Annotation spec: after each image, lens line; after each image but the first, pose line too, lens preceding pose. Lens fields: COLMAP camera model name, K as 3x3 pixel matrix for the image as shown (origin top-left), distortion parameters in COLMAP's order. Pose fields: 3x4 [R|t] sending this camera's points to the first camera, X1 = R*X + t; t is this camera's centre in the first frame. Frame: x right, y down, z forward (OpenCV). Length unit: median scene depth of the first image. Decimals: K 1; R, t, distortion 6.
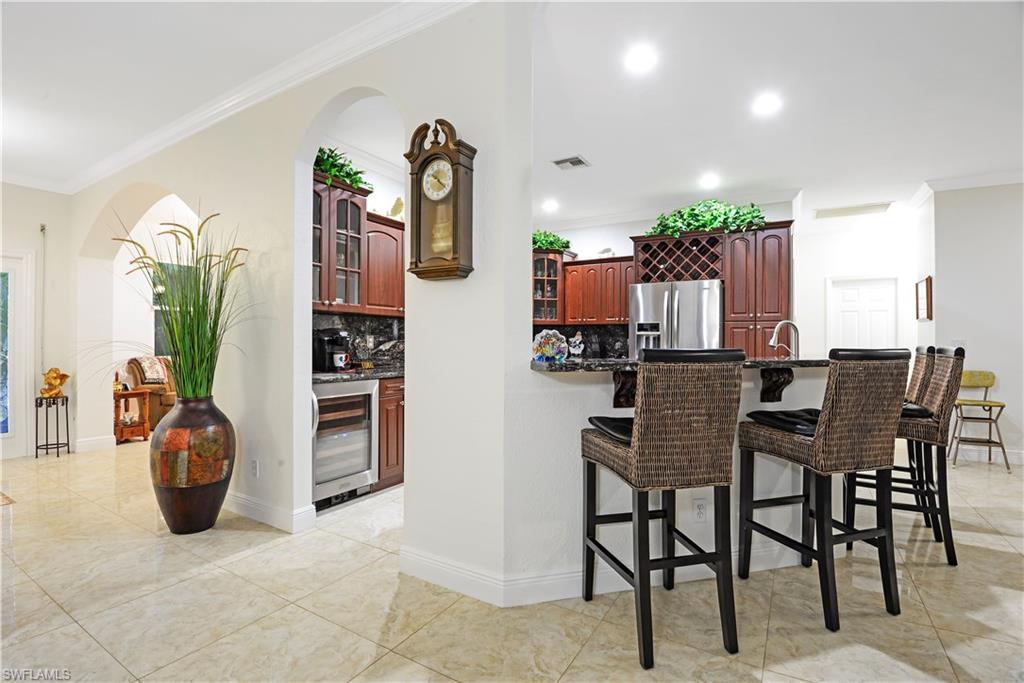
lens RADIAL K [[479.6, 0, 505.7], [0, 479.6, 341.9], [0, 0, 1]] dist [-0.031683, -0.004426]
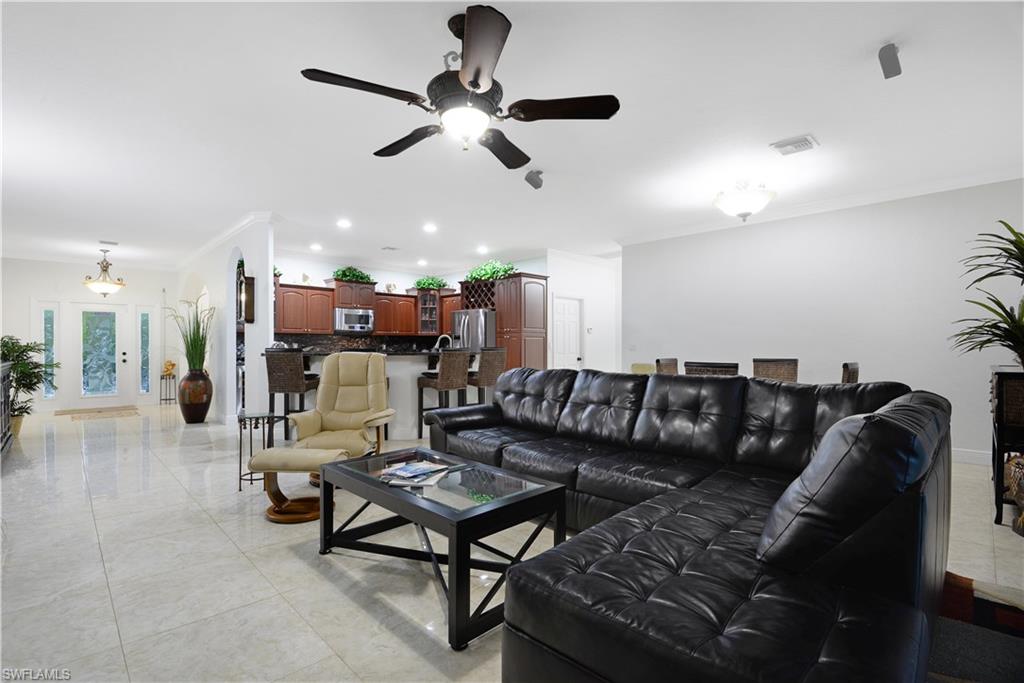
lens RADIAL K [[479.6, 0, 520.4], [0, 479.6, 344.0], [0, 0, 1]] dist [-0.031683, -0.004426]
pose [[0.971027, -0.007641, -0.238846, 0.927433], [0.006945, 0.999969, -0.003754, 0.001672], [0.238868, 0.001987, 0.971050, -0.588379]]
